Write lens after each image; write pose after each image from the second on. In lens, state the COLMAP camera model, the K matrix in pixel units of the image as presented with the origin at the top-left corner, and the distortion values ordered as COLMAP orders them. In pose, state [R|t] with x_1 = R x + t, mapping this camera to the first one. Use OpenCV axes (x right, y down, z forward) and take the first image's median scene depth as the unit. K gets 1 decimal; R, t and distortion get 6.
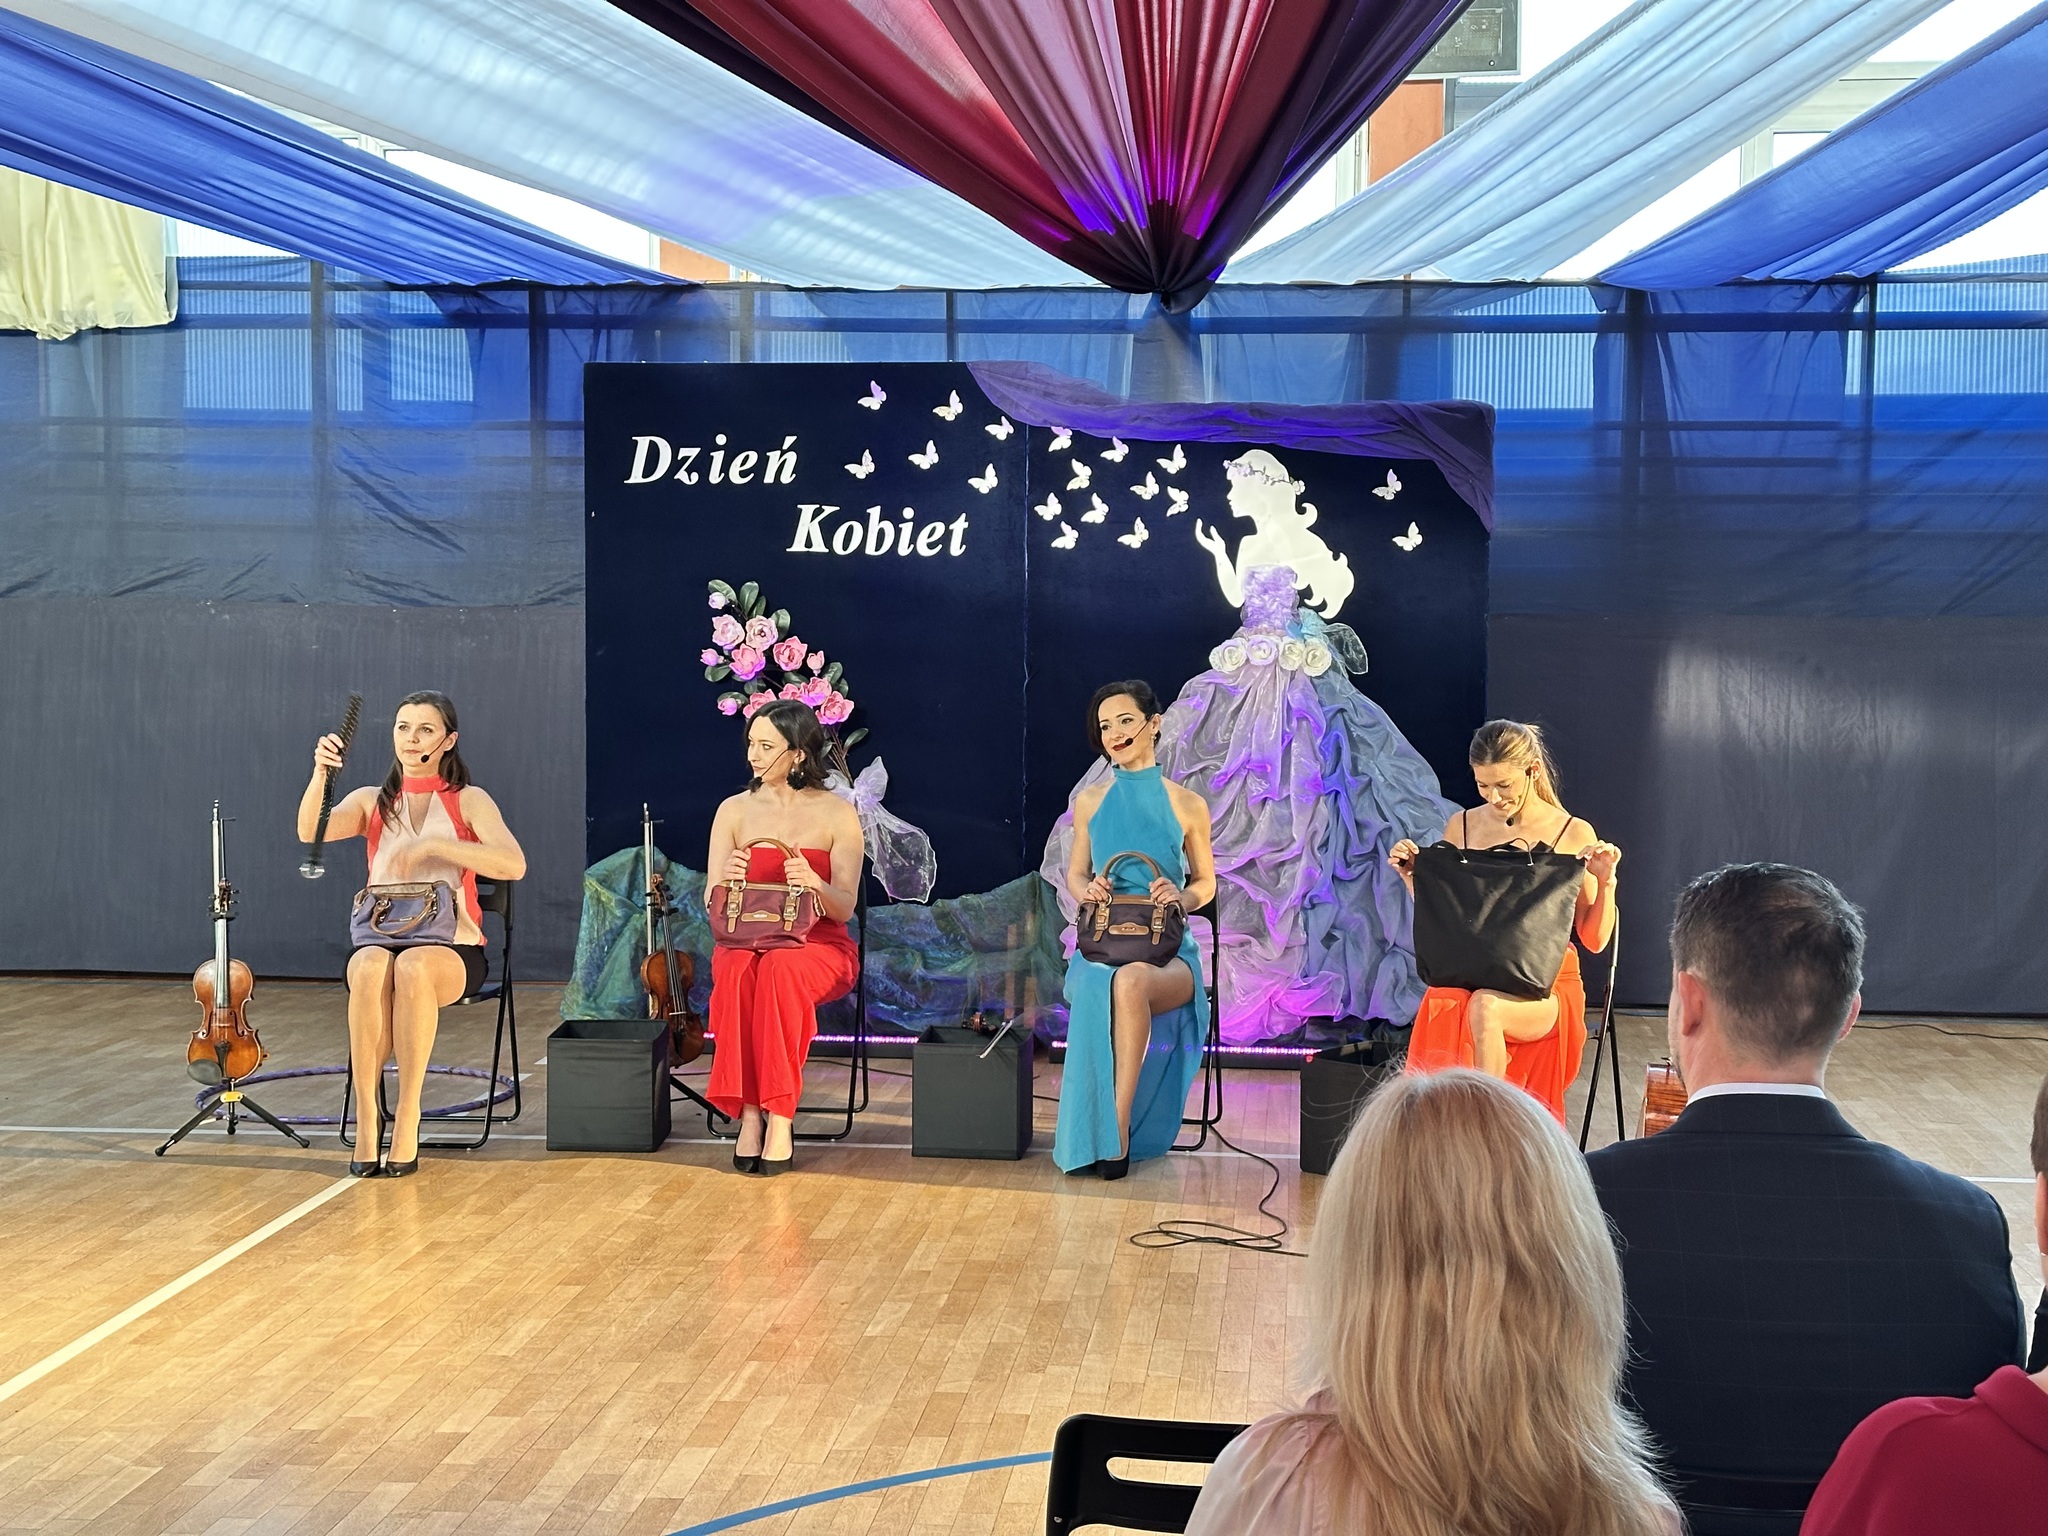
lens RADIAL K [[2815.3, 0, 1011.1], [0, 2815.3, 771.1], [0, 0, 1]] dist [0.121007, 0.000000]
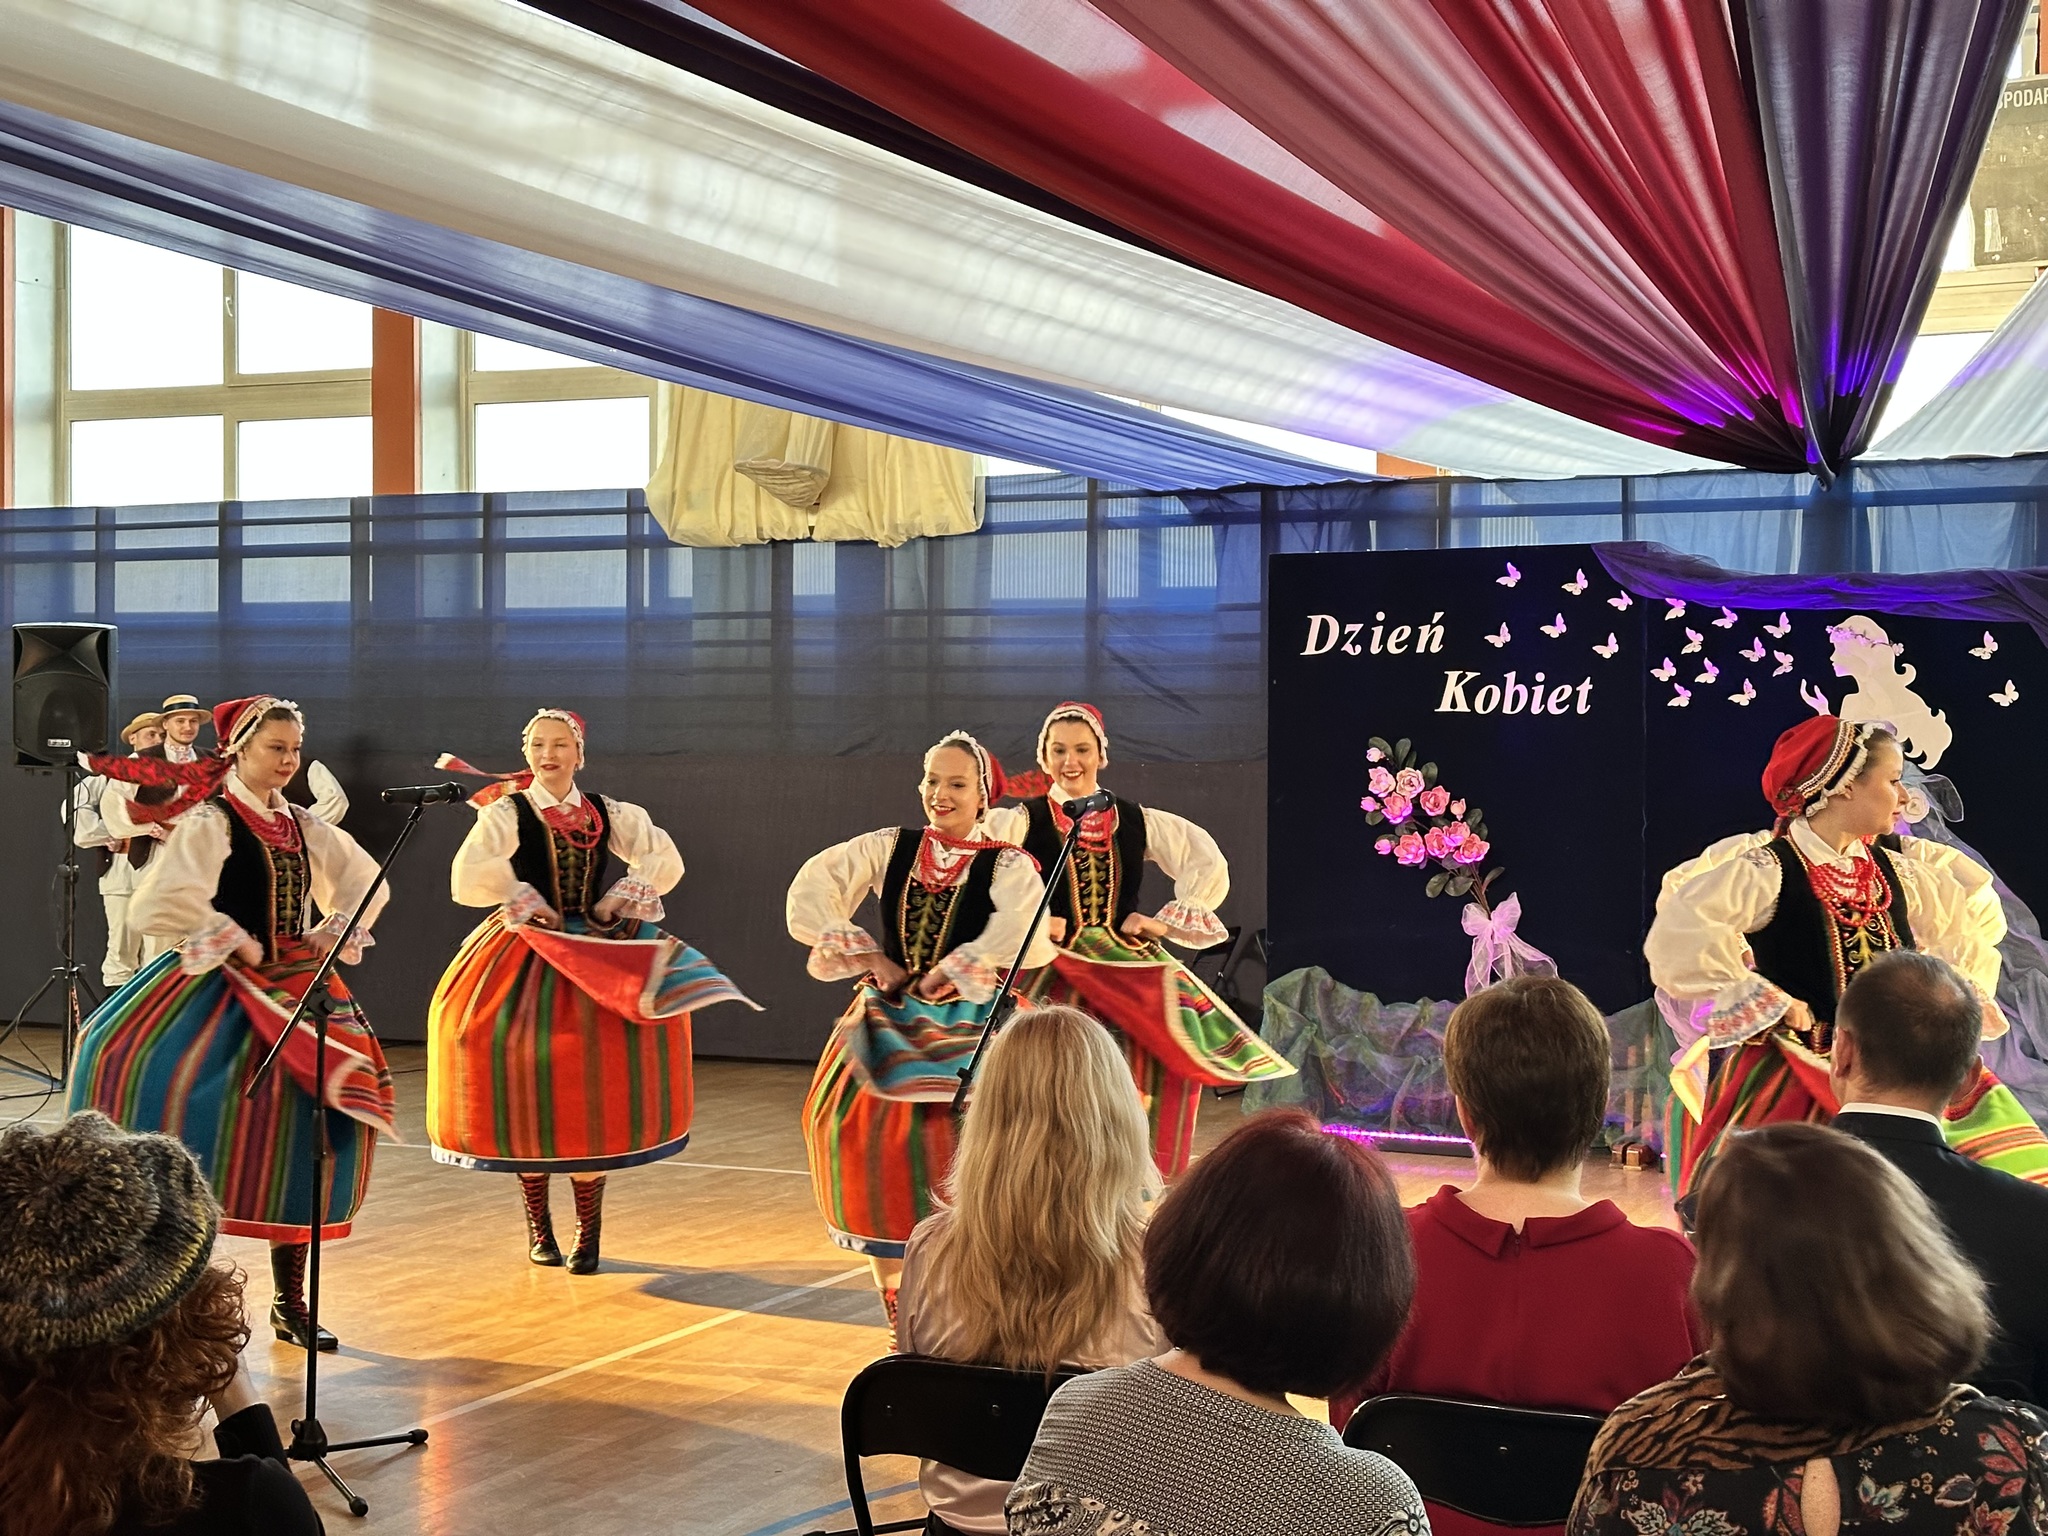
lens RADIAL K [[2815.3, 0, 1029.0], [0, 2815.3, 759.1], [0, 0, 1]] dist [0.121007, 0.000000]
pose [[0.942533, -0.000691, -0.334114, 0.148637], [-0.020989, 0.997900, -0.061275, 0.015030], [0.333454, 0.064767, 0.940539, -0.131899]]
